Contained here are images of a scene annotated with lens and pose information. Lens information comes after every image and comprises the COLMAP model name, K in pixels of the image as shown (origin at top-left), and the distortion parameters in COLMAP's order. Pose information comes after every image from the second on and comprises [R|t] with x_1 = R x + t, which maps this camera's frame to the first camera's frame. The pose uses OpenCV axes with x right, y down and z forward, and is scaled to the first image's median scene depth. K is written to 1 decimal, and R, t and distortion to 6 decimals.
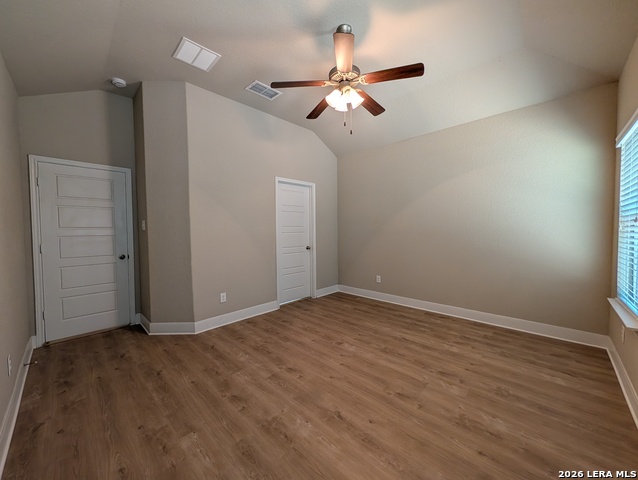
lens RADIAL K [[245.3, 0, 319.0], [0, 245.3, 240.0], [0, 0, 1]] dist [0.001116, 0.000182]
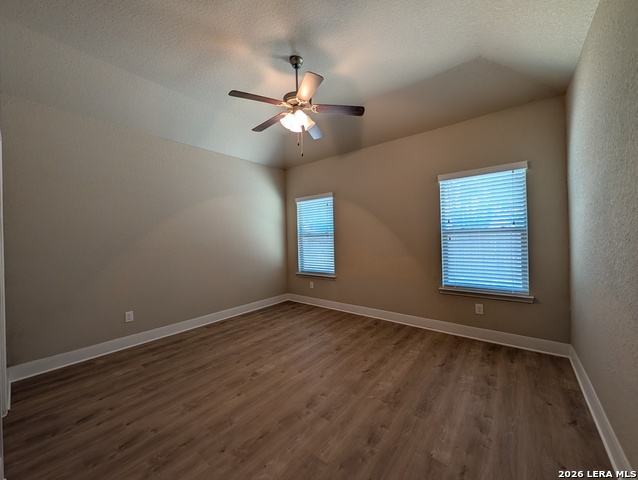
lens RADIAL K [[245.3, 0, 319.0], [0, 245.3, 240.0], [0, 0, 1]] dist [0.001116, 0.000182]
pose [[-0.086365, 0.002292, 0.996261, -0.798186], [0.070496, 0.997505, 0.003816, -0.034483], [-0.993766, 0.070562, -0.086311, 0.826085]]
